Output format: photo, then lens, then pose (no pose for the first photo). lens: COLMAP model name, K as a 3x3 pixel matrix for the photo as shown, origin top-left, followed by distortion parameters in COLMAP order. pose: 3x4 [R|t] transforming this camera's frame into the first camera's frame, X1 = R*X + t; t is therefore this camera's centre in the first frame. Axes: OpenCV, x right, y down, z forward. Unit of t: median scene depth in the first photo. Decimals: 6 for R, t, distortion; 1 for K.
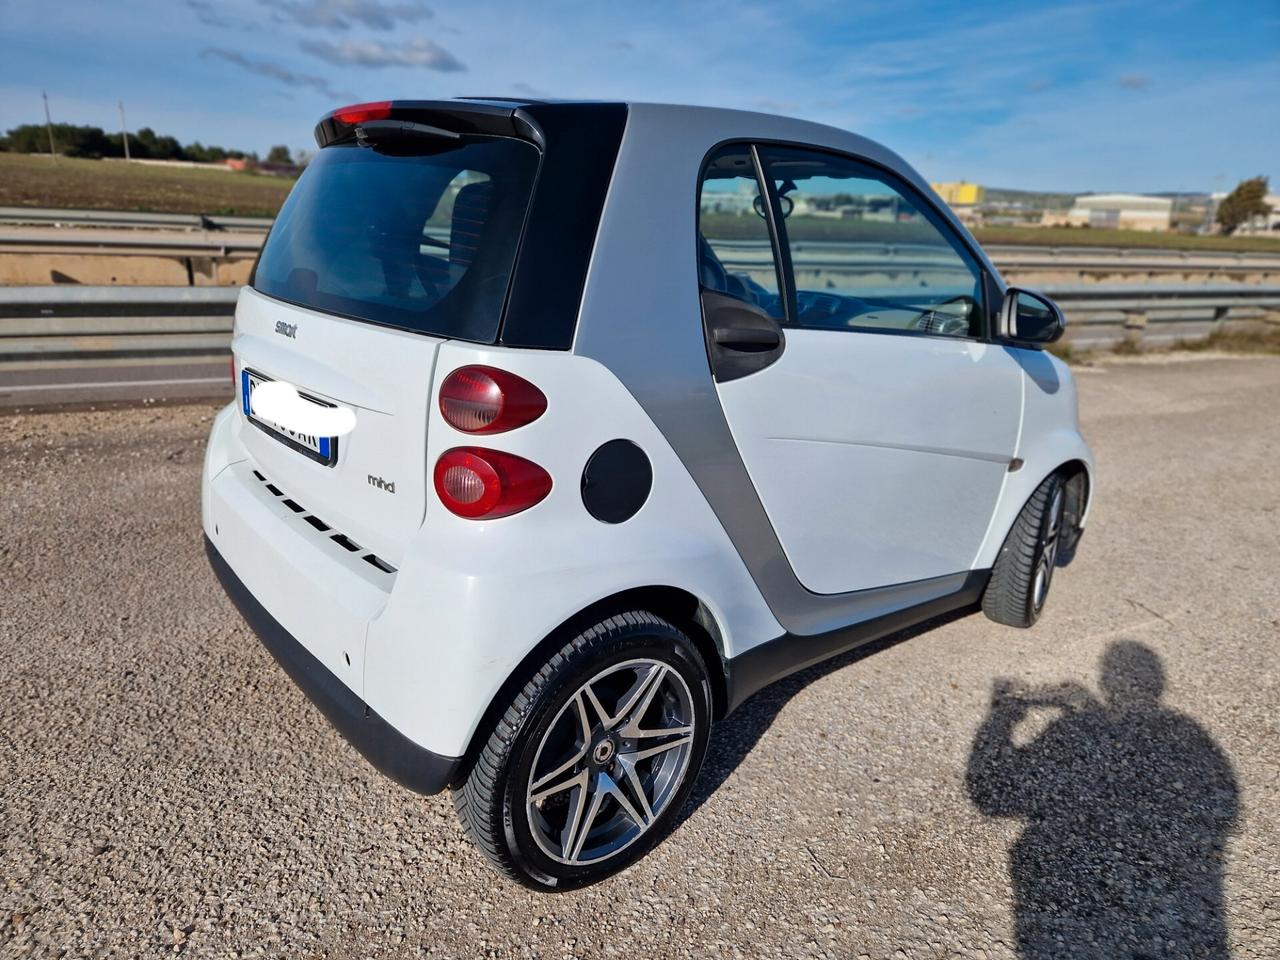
lens RADIAL K [[850.8, 0, 632.2], [0, 850.8, 478.4], [0, 0, 1]] dist [0.075030, -0.055615]
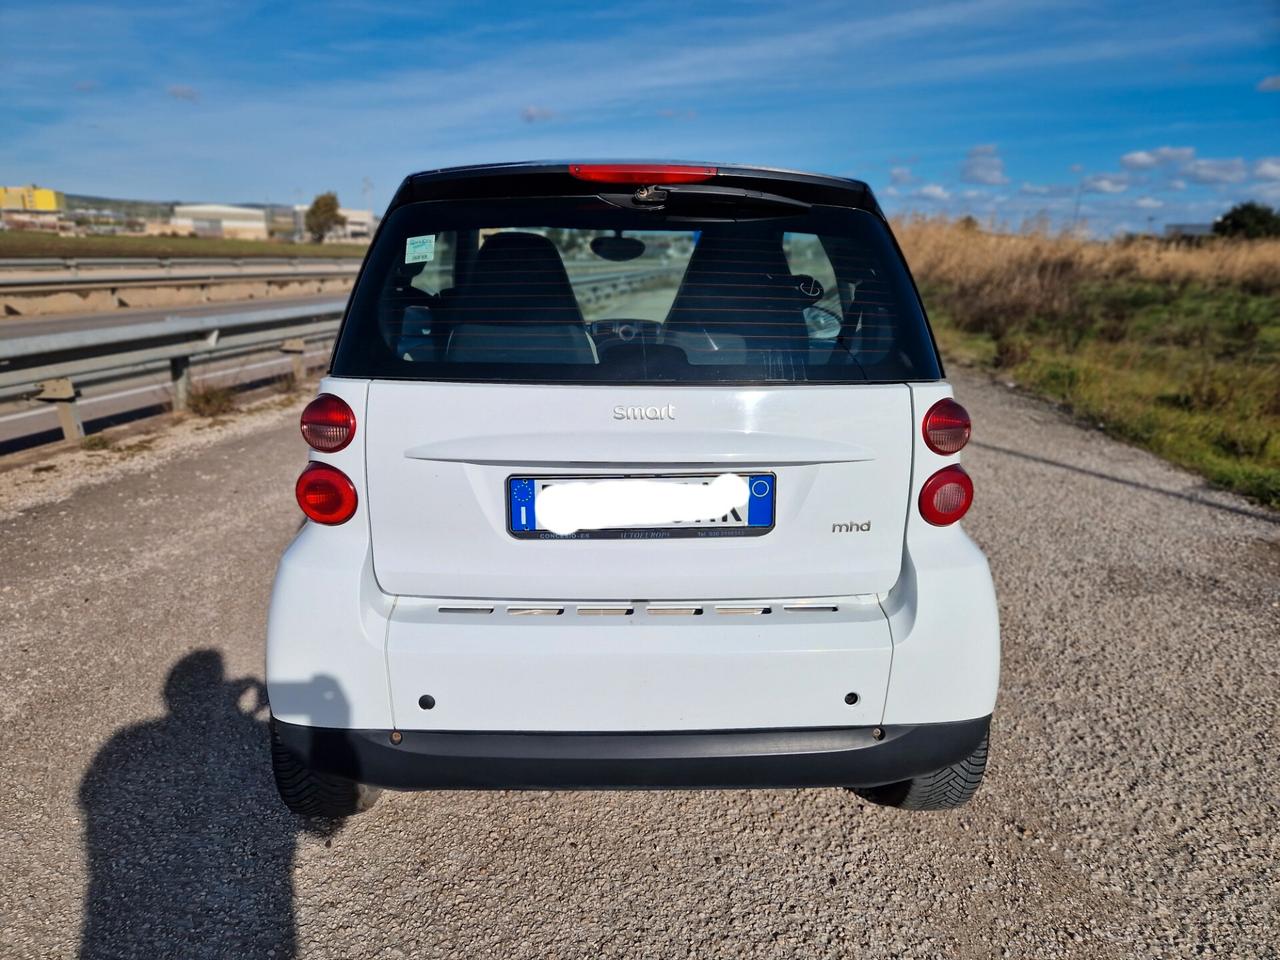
lens RADIAL K [[850.8, 0, 624.6], [0, 850.8, 488.0], [0, 0, 1]] dist [0.075030, -0.055615]
pose [[0.604653, -0.243684, 0.758296, -0.070334], [0.242945, 0.963106, 0.115781, -0.013052], [-0.758533, 0.114217, 0.641547, 0.028679]]
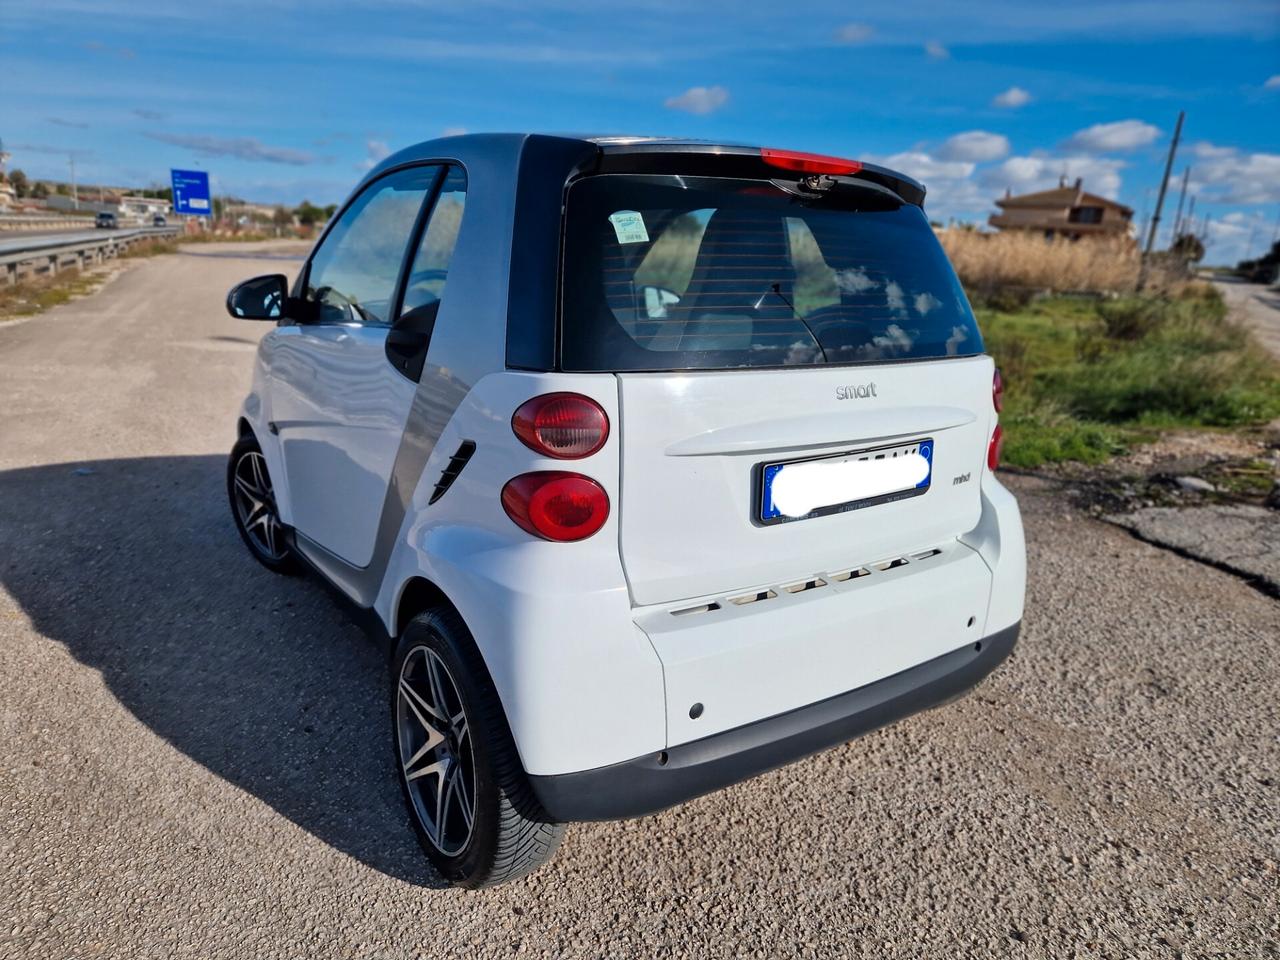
lens RADIAL K [[850.8, 0, 636.5], [0, 850.8, 484.7], [0, 0, 1]] dist [0.075030, -0.055615]
pose [[0.091690, -0.304459, 0.948102, -0.085992], [0.243814, 0.929996, 0.275066, -0.025214], [-0.965478, 0.205939, 0.159502, 0.069834]]
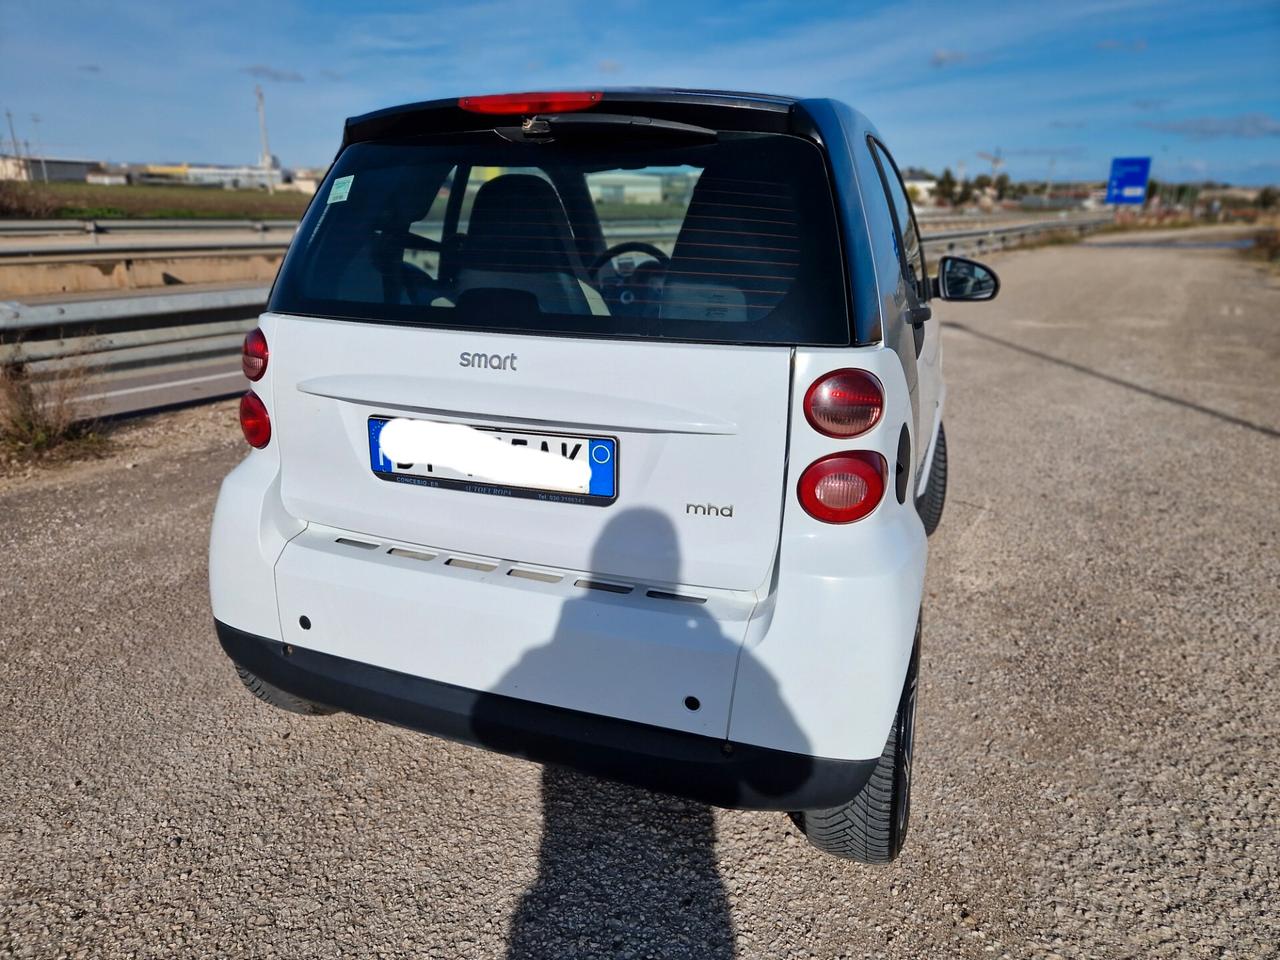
lens RADIAL K [[850.8, 0, 635.4], [0, 850.8, 488.5], [0, 0, 1]] dist [0.075030, -0.055615]
pose [[0.872001, -0.186981, 0.452385, -0.043161], [0.171889, 0.982282, 0.074673, -0.005563], [-0.458332, 0.012645, 0.888691, 0.011525]]
